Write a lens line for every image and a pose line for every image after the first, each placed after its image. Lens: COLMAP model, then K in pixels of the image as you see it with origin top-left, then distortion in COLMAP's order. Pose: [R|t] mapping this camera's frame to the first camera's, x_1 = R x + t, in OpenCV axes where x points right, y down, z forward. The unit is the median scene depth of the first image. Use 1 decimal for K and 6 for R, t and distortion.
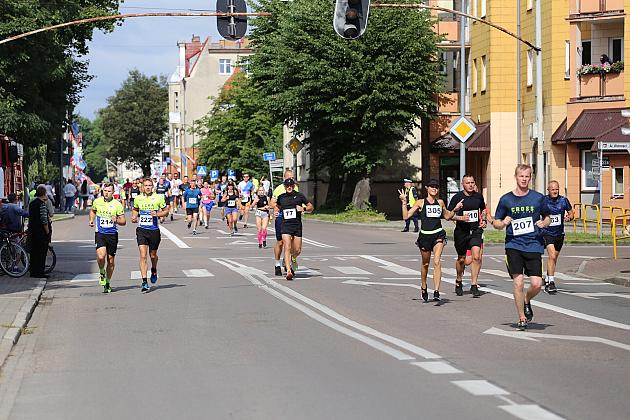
lens RADIAL K [[2472.2, 0, 315.0], [0, 2472.2, 210.0], [0, 0, 1]] dist [0.339647, 0.275819]
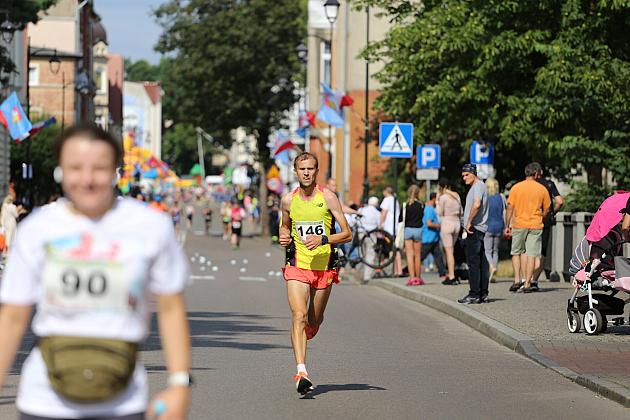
lens RADIAL K [[1886.5, 0, 315.0], [0, 1886.5, 210.0], [0, 0, 1]] dist [0.080292, 0.834005]
pose [[0.996768, 0.023719, -0.076749, -0.047739], [-0.023211, 0.999702, 0.007514, -0.011828], [0.076905, -0.005708, 0.997022, 0.983946]]
